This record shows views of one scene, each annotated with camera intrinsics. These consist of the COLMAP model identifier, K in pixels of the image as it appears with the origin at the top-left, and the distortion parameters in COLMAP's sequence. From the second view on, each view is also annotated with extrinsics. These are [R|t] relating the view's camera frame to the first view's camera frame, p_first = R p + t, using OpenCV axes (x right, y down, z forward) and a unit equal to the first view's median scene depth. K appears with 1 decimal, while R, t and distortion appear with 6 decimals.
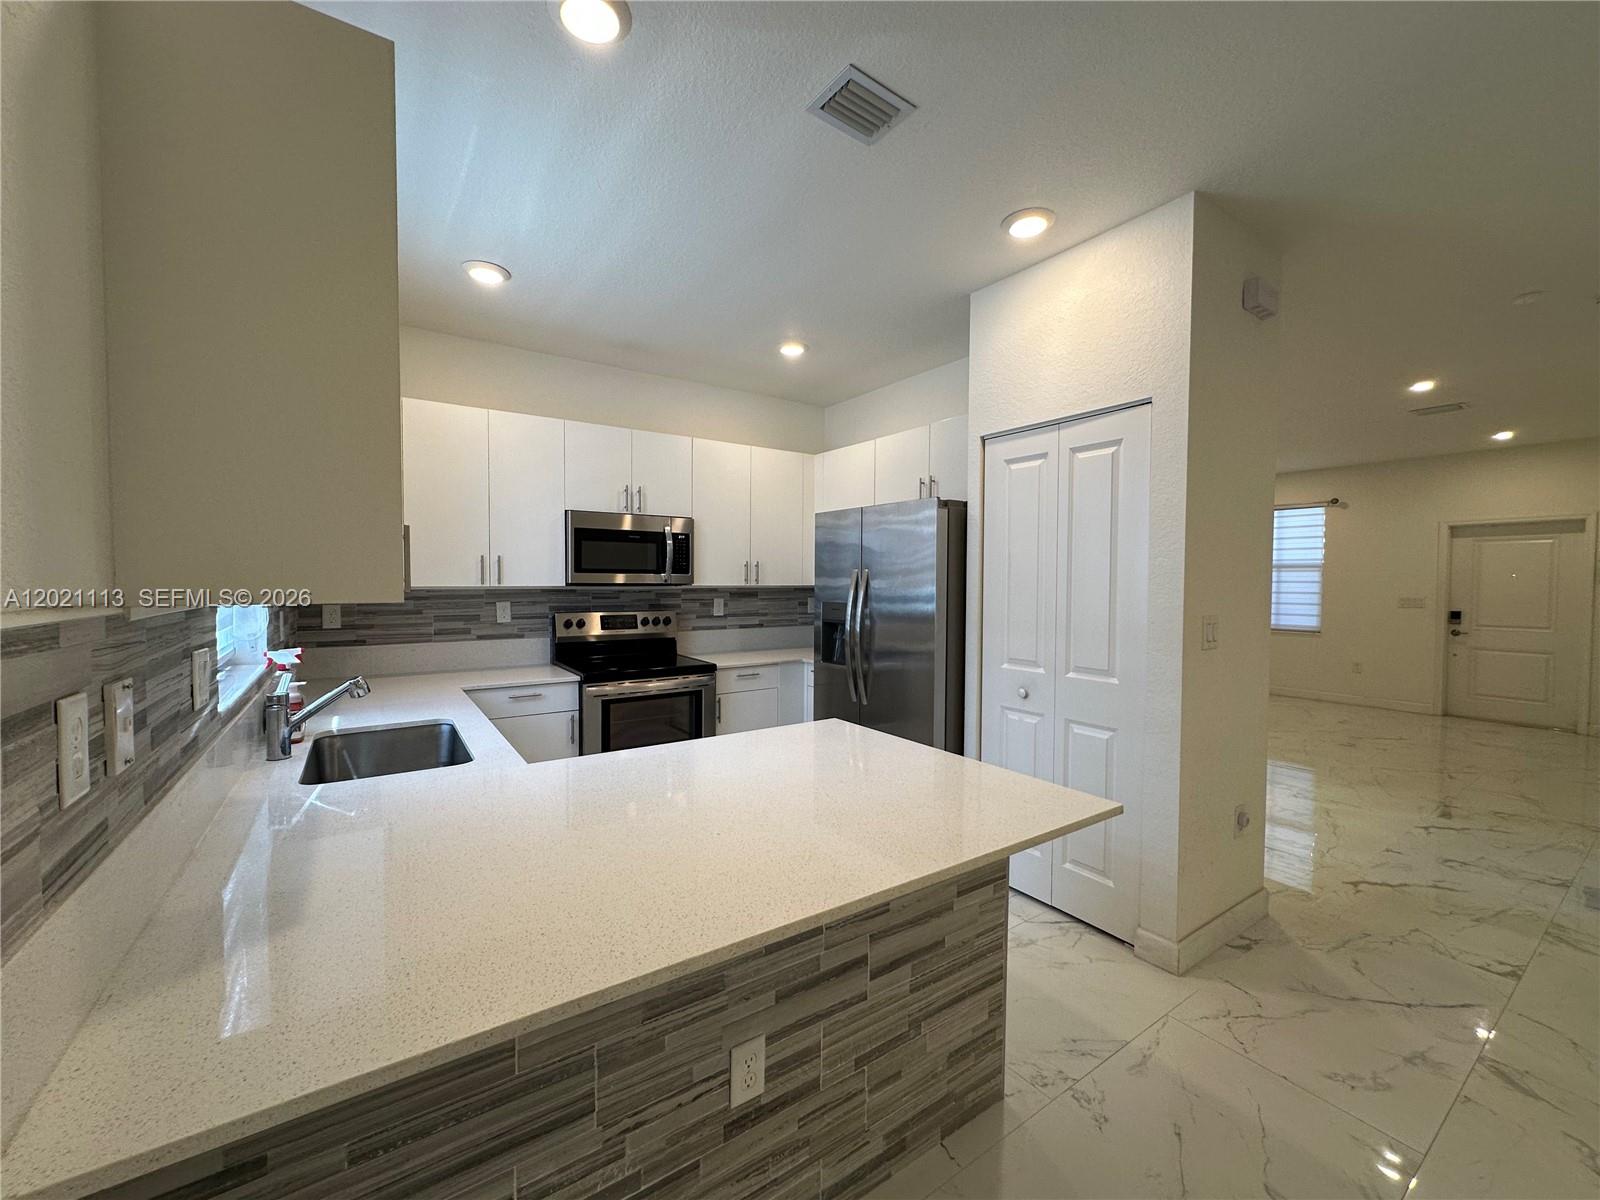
lens RADIAL K [[639.2, 0, 800.0], [0, 639.2, 600.0], [0, 0, 1]] dist [-0.000482, 0.000004]
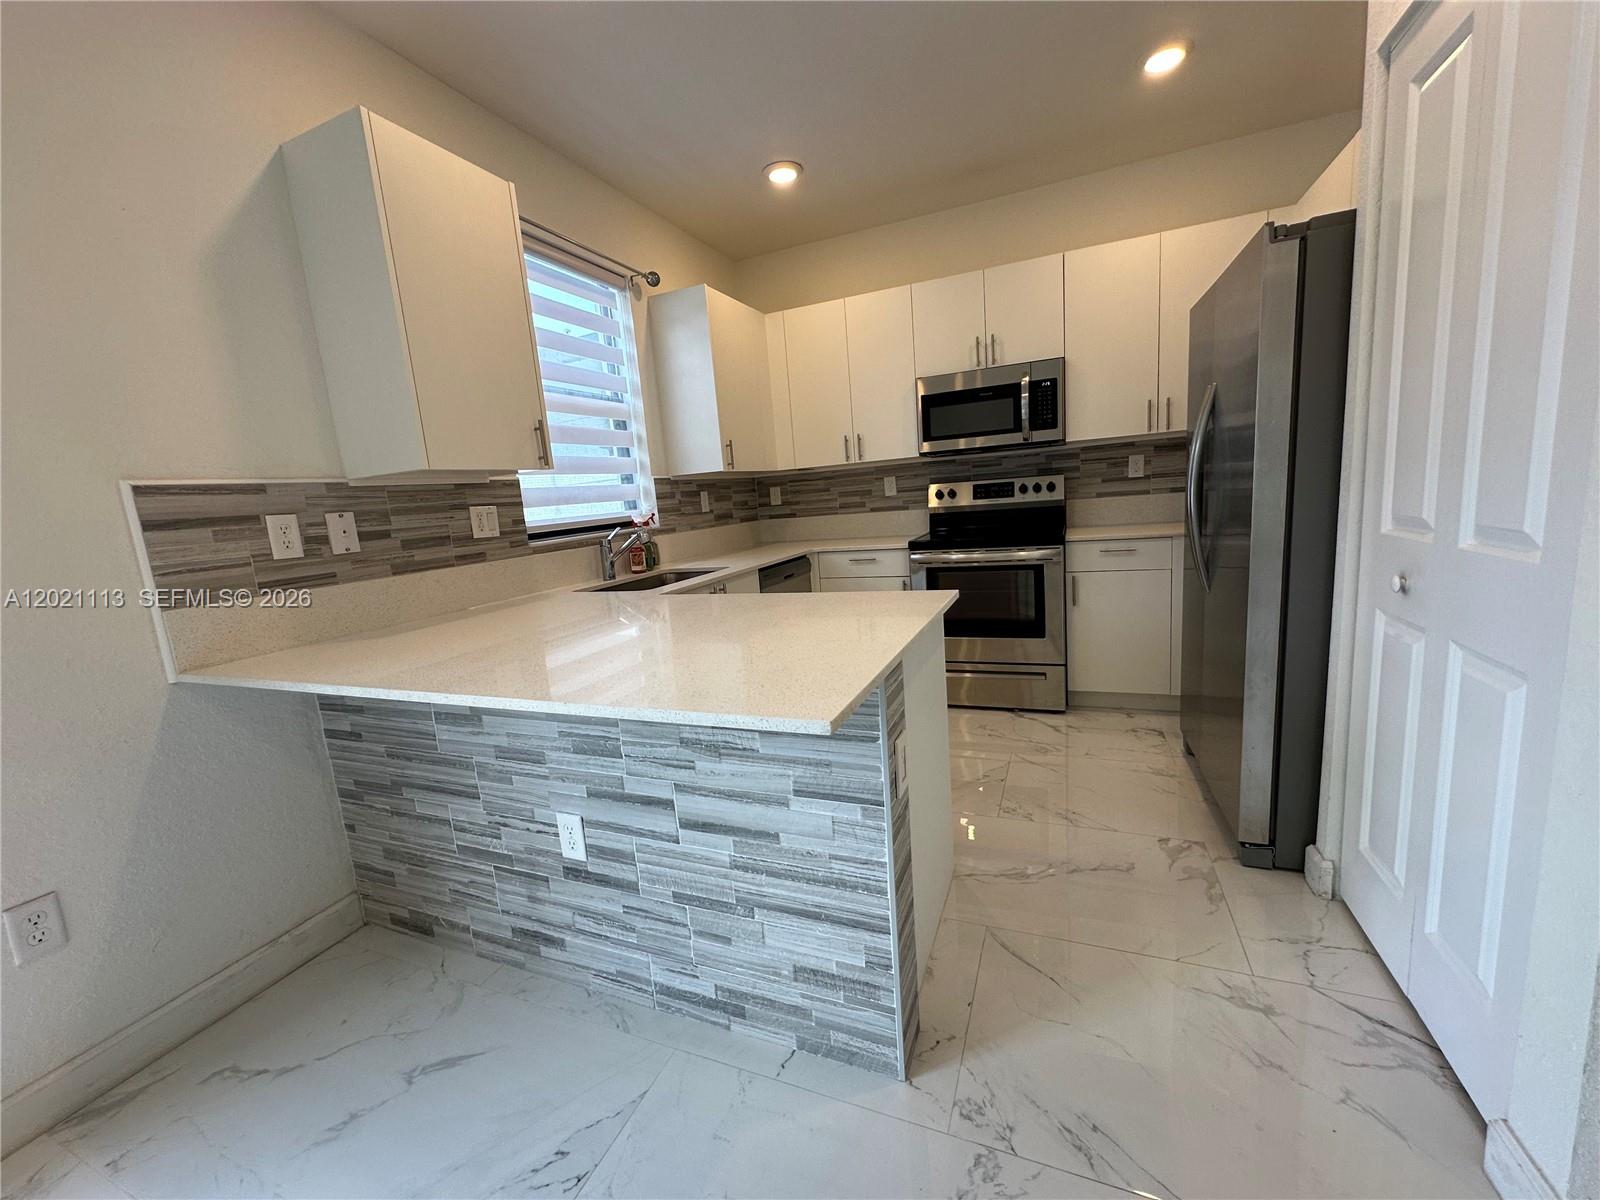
lens RADIAL K [[637.6, 0, 798.6], [0, 637.6, 599.4], [0, 0, 1]] dist [-0.001889, 0.000070]
pose [[0.539347, 0.089682, -0.837295, 0.420966], [0.056430, 0.988228, 0.142198, 0.050520], [0.840191, -0.123942, 0.527937, 0.286697]]
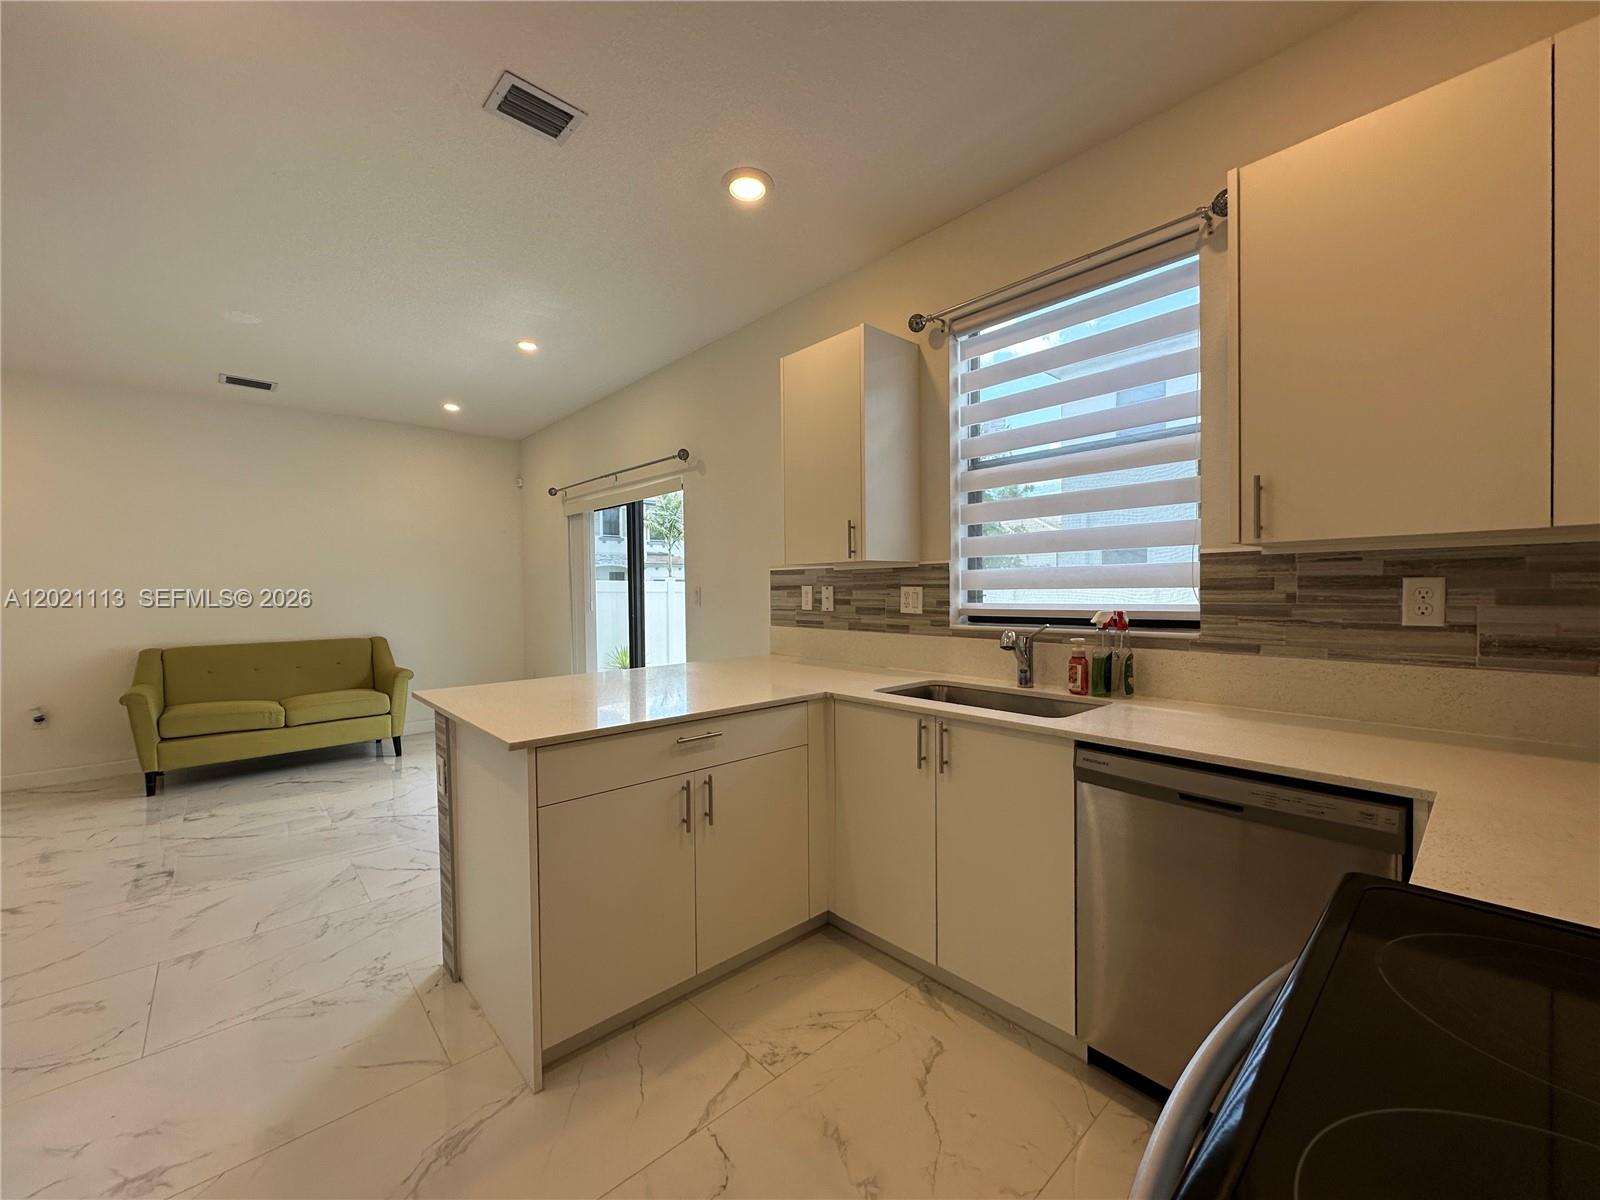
lens RADIAL K [[637.6, 0, 798.6], [0, 637.6, 599.4], [0, 0, 1]] dist [-0.001889, 0.000070]
pose [[-0.990950, 0.008887, -0.133934, -0.103948], [0.002143, 0.998726, 0.050412, 0.004627], [0.134211, 0.049669, -0.989707, 1.156298]]
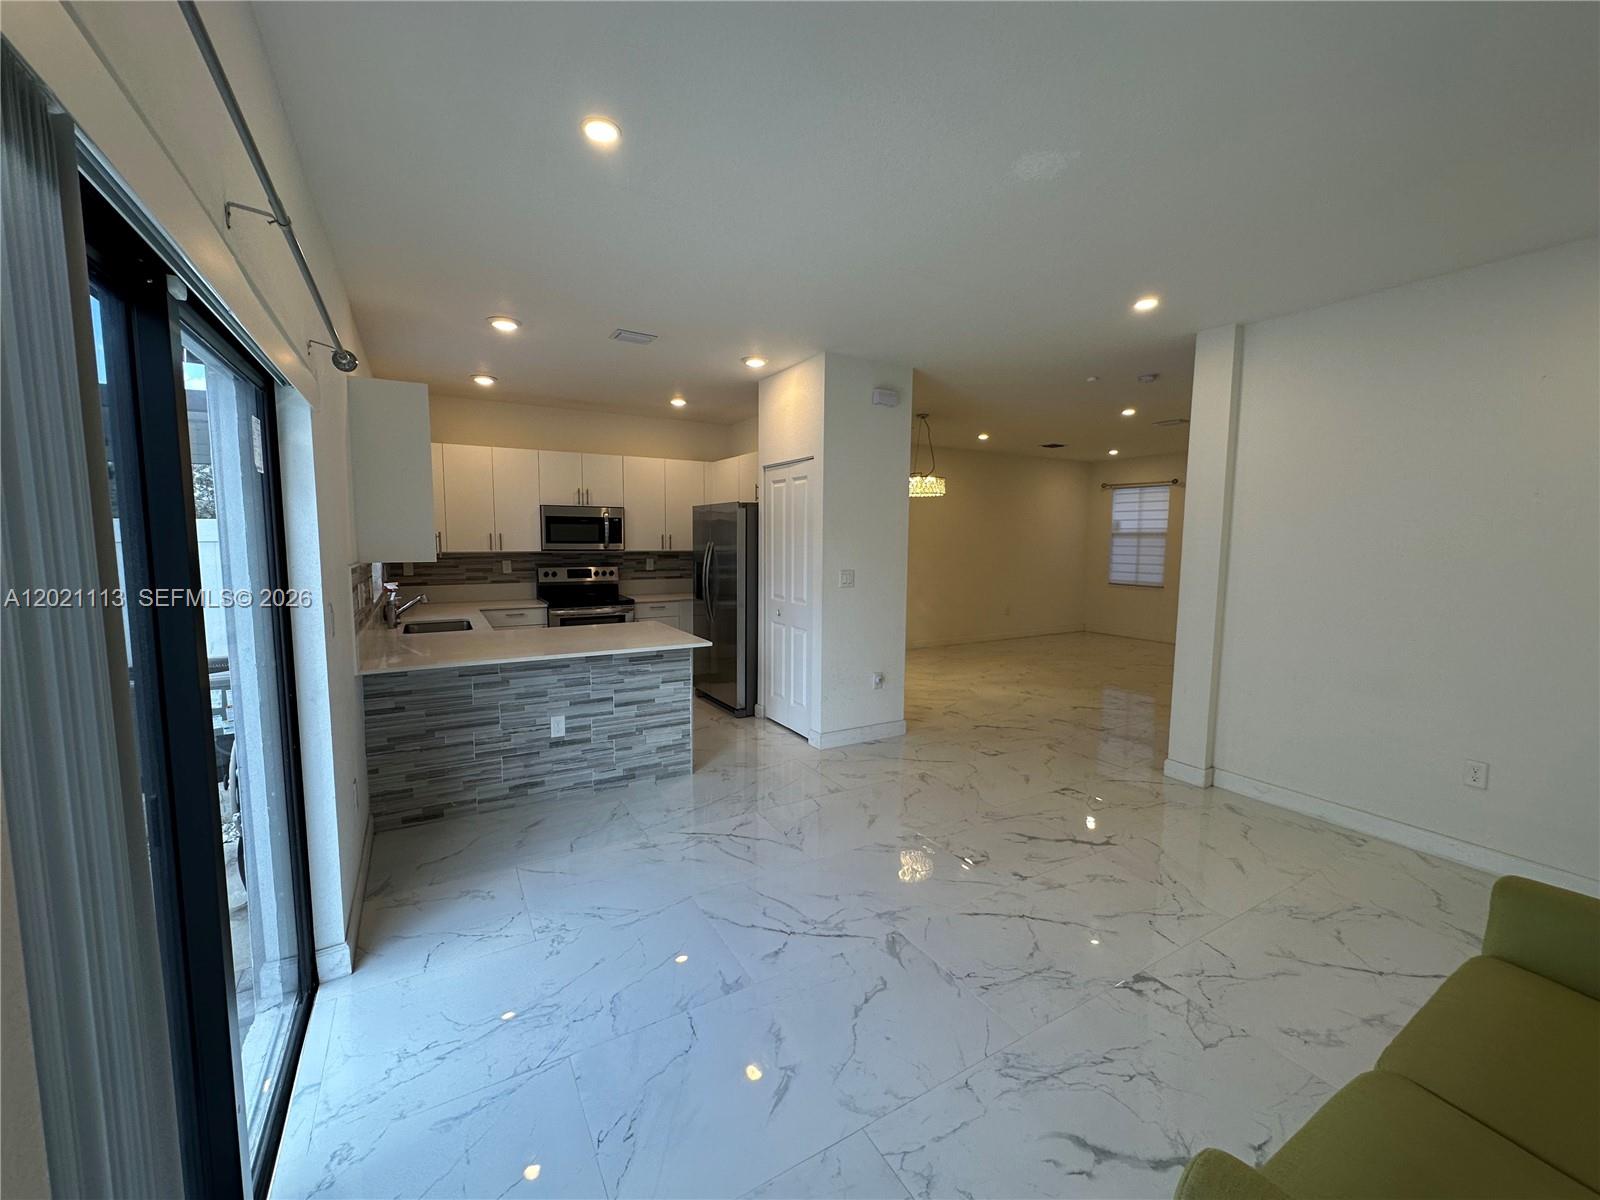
lens RADIAL K [[637.6, 0, 798.6], [0, 637.6, 599.4], [0, 0, 1]] dist [-0.001889, 0.000070]
pose [[0.997359, 0.008615, -0.072119, 0.440529], [-0.003968, 0.997921, 0.064333, -0.006293], [0.072524, -0.063877, 0.995319, -0.637455]]
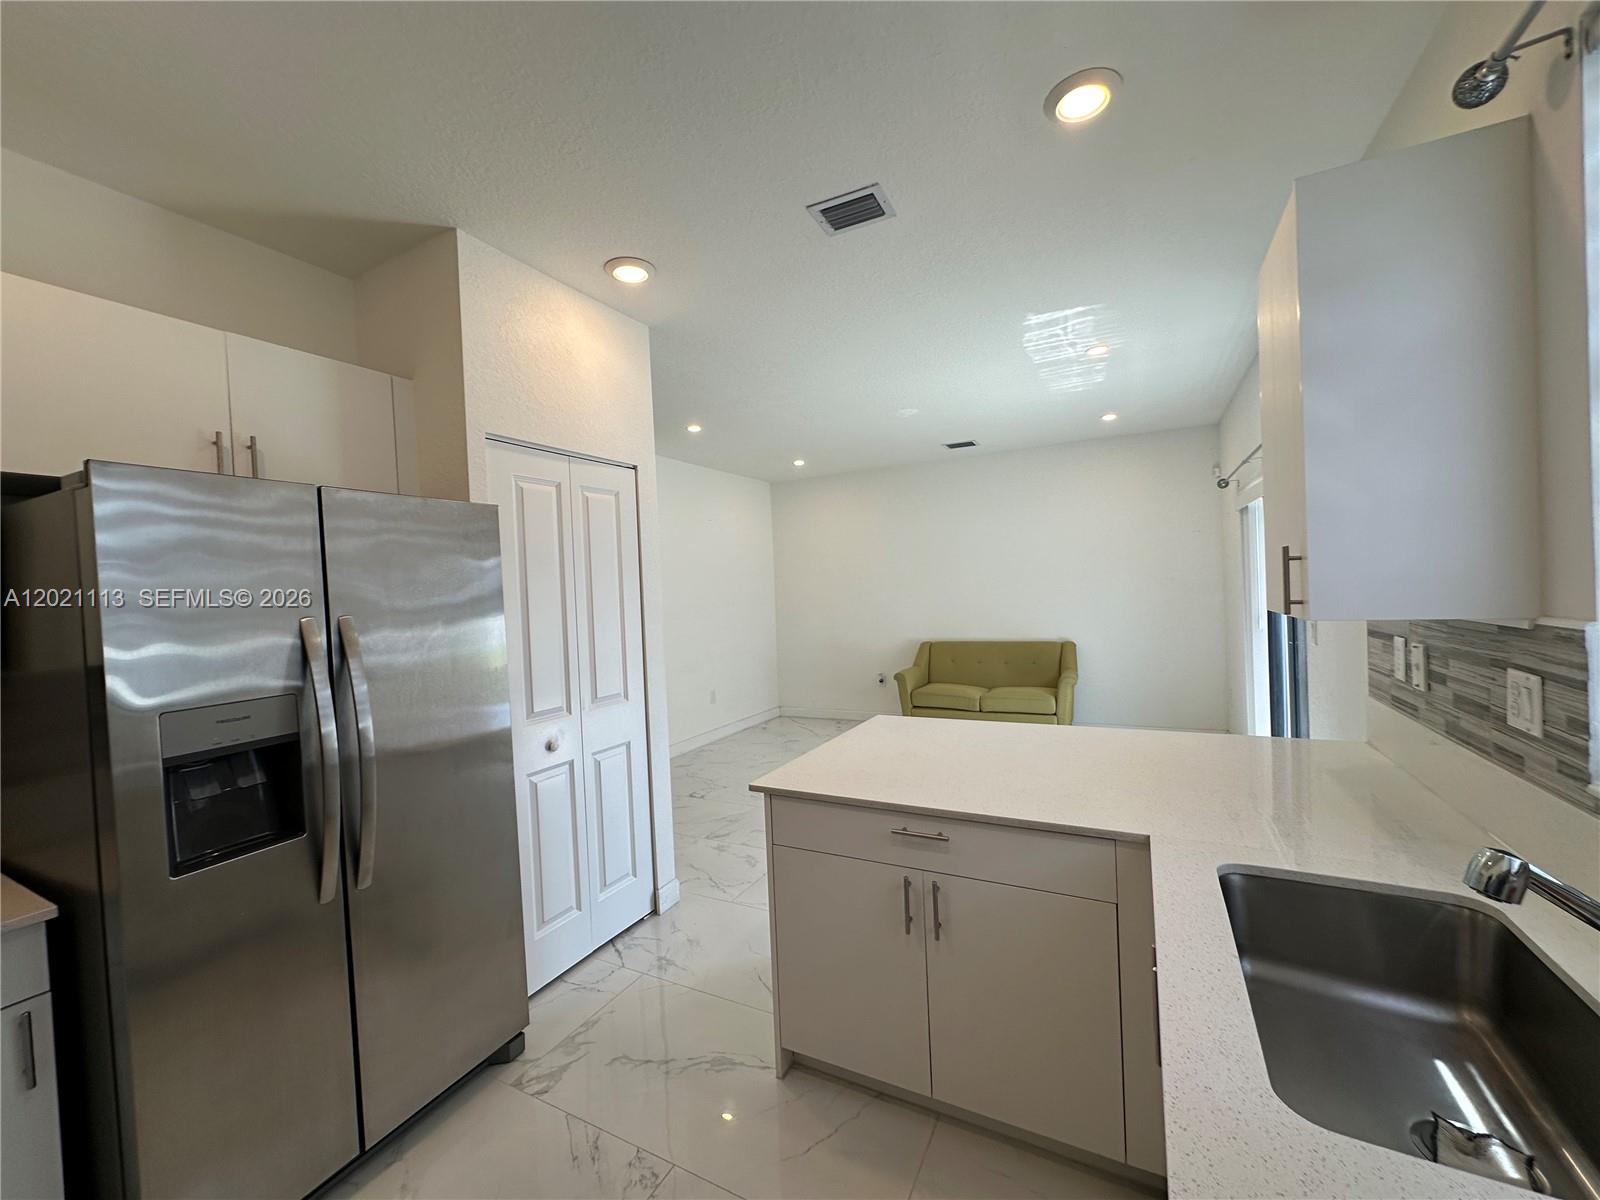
lens RADIAL K [[637.6, 0, 798.6], [0, 637.6, 599.4], [0, 0, 1]] dist [-0.001889, 0.000070]
pose [[-0.463507, 0.000526, 0.886093, -0.481543], [0.067930, 0.997078, 0.034942, -0.051379], [-0.883486, 0.076388, -0.462188, 0.898412]]
